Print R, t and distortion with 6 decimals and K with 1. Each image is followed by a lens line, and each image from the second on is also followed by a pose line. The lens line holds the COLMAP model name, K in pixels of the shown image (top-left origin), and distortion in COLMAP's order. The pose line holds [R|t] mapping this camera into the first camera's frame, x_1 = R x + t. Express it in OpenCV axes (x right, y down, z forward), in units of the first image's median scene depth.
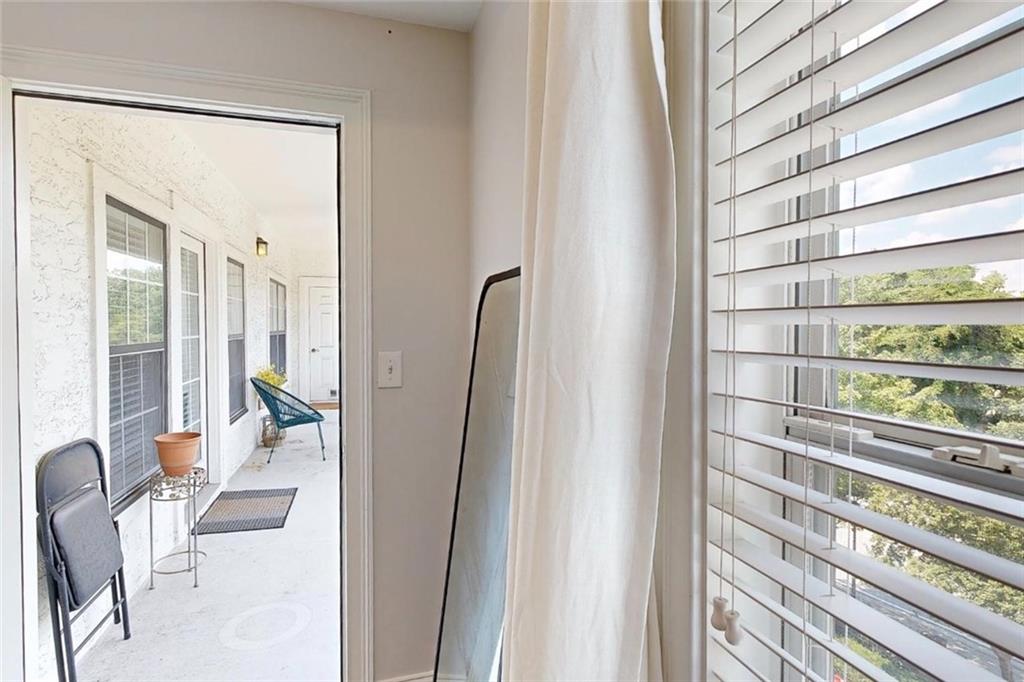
lens RADIAL K [[494.9, 0, 510.5], [0, 494.9, 339.5], [0, 0, 1]] dist [-0.001114, 0.000557]
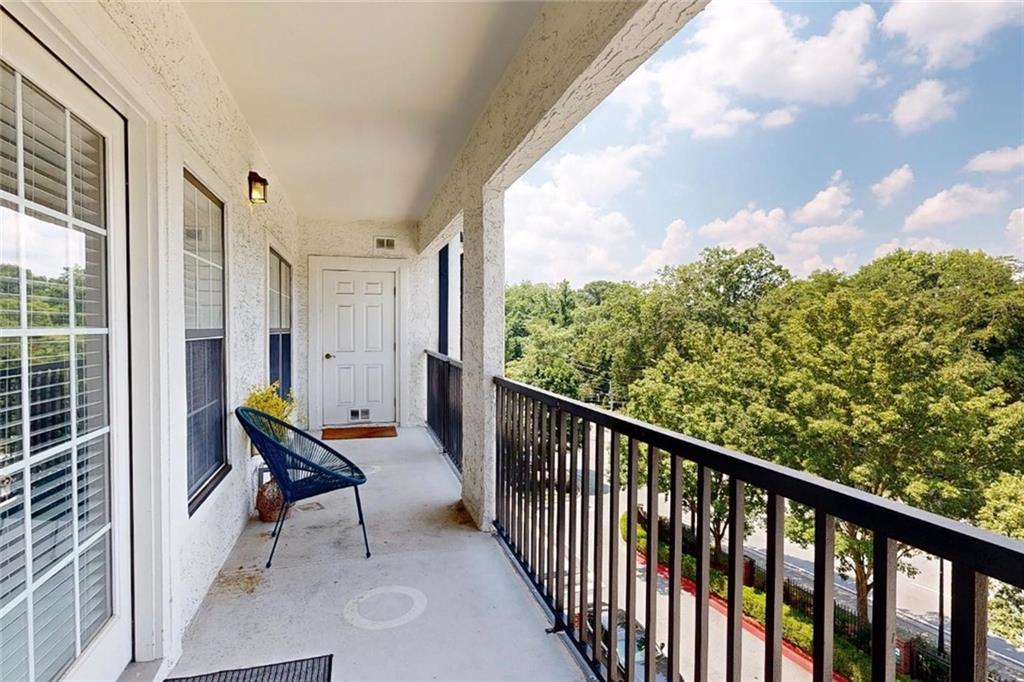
lens RADIAL K [[494.9, 0, 511.9], [0, 494.9, 340.5], [0, 0, 1]] dist [-0.001114, 0.000557]
pose [[0.999957, 0.000609, 0.009254, -0.200040], [-0.000562, 0.999987, -0.005064, 0.002880], [-0.009257, 0.005059, 0.999944, 0.400121]]
